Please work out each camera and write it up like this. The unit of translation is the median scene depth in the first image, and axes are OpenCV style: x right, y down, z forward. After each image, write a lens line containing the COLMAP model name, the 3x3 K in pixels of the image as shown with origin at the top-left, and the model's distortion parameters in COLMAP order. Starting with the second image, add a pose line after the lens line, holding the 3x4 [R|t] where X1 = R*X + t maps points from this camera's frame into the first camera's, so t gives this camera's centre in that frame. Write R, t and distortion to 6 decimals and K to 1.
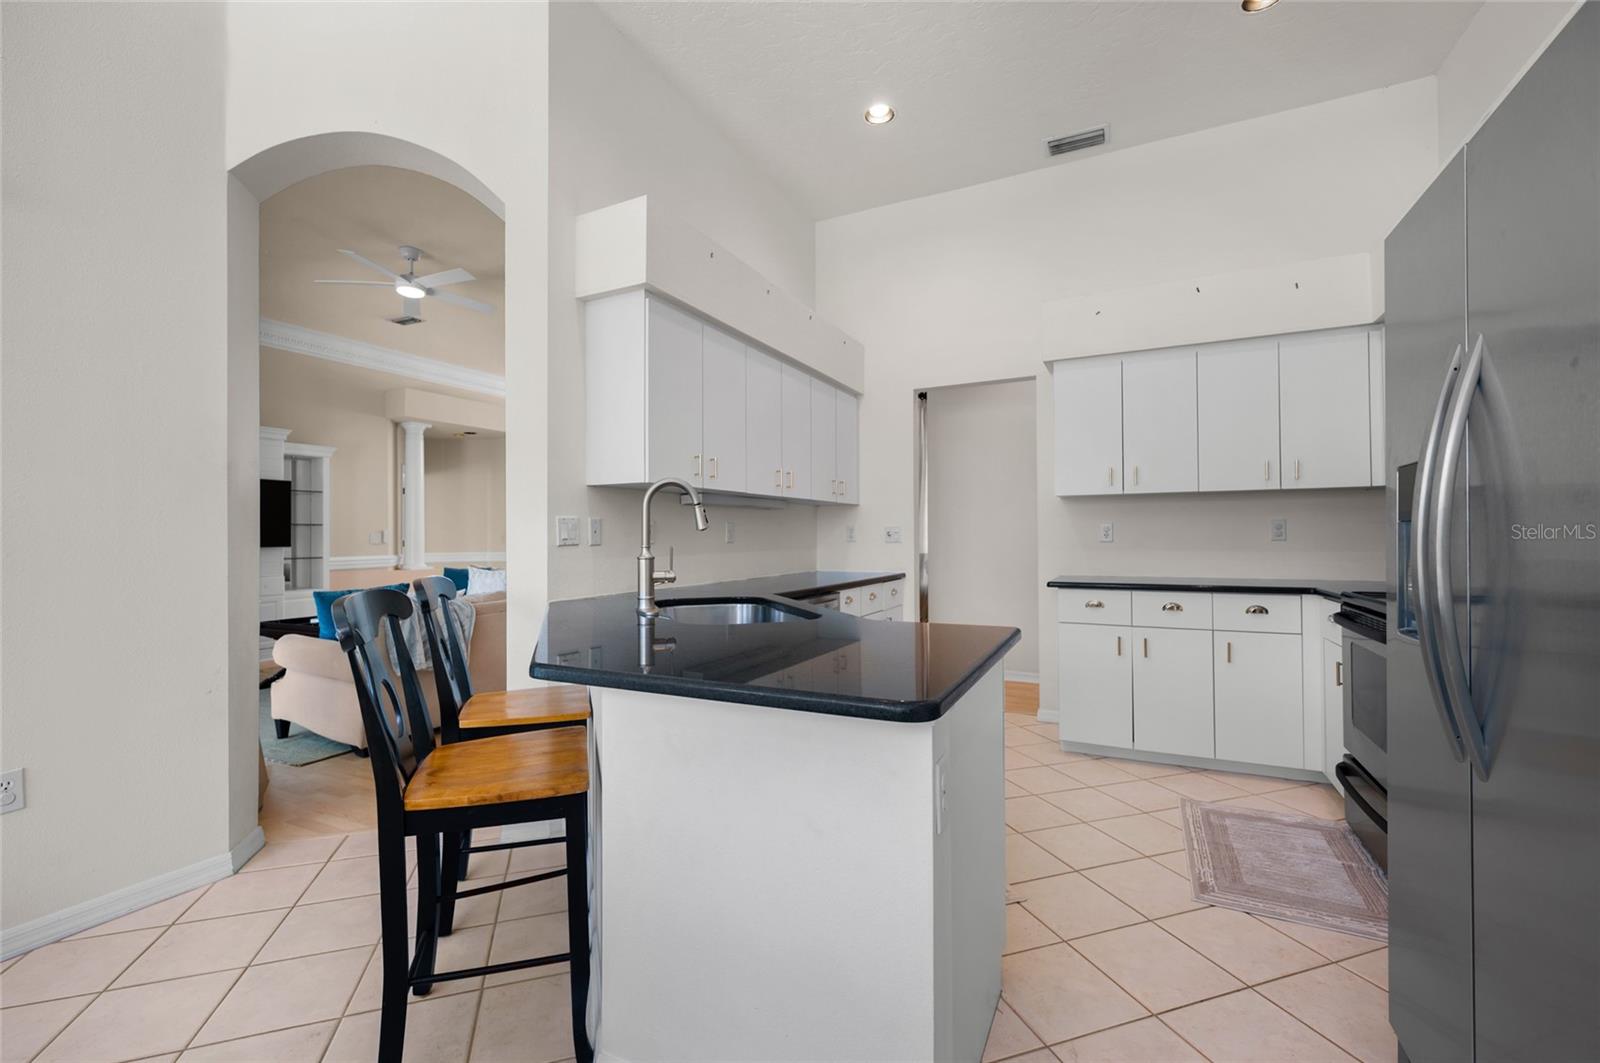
lens RADIAL K [[682.6, 0, 791.4], [0, 682.6, 525.9], [0, 0, 1]] dist [-0.002178, -0.000180]
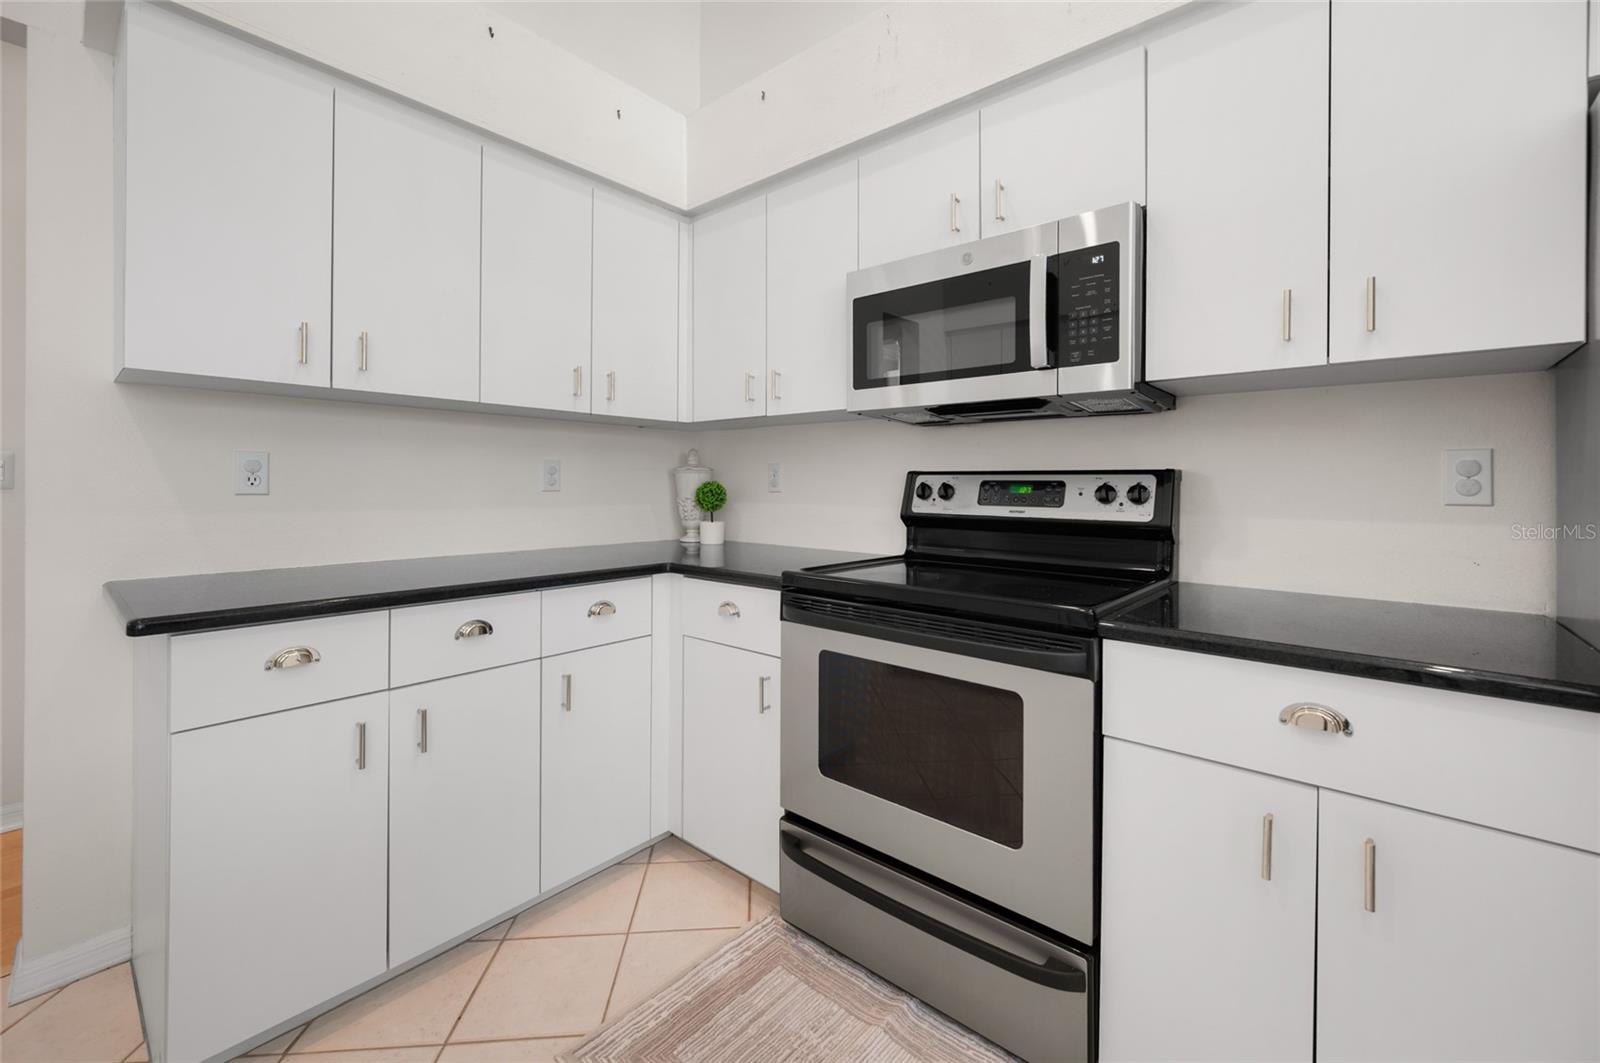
lens RADIAL K [[652.1, 0, 801.5], [0, 652.1, 486.2], [0, 0, 1]] dist [0.000599, 0.000130]
pose [[0.239473, 0.003281, 0.970898, 0.173855], [-0.022916, 0.999735, 0.002274, 0.011099], [-0.970633, -0.022794, 0.239484, 0.714907]]
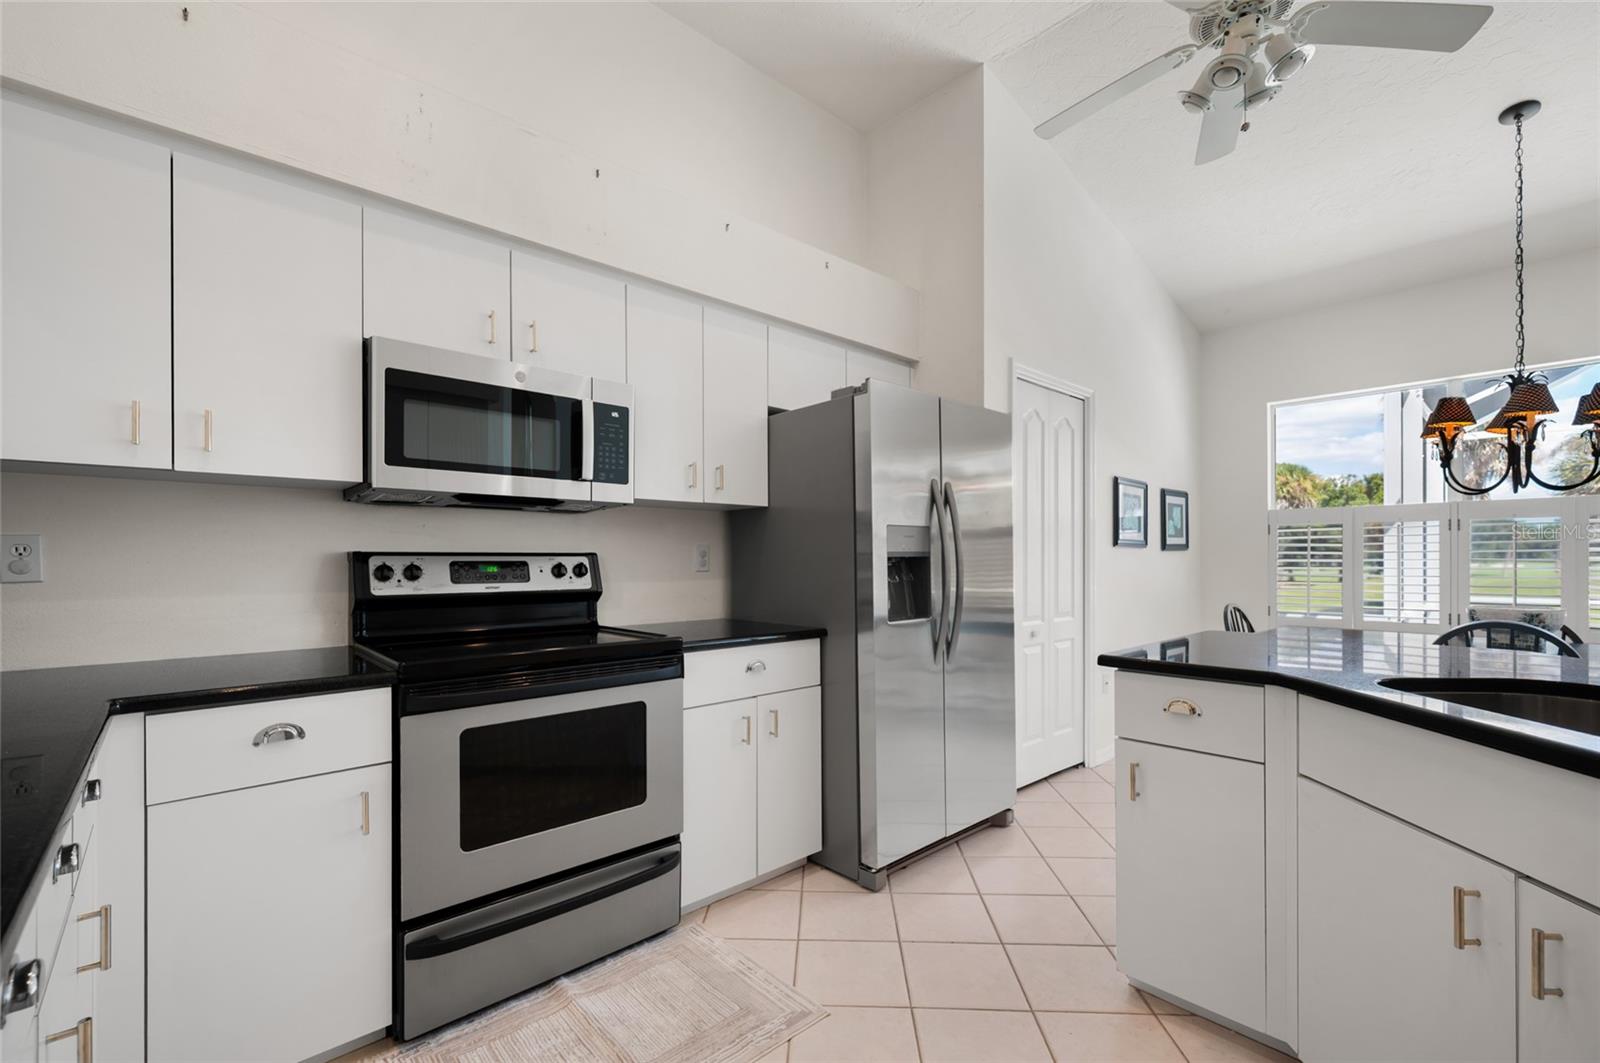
lens RADIAL K [[684.7, 0, 799.2], [0, 684.7, 565.7], [0, 0, 1]] dist [-0.000722, -0.000053]
pose [[-0.935833, 0.006154, 0.352389, 0.230374], [0.003160, 0.999954, -0.009070, 0.015368], [-0.352429, -0.007374, -0.935810, 1.233434]]
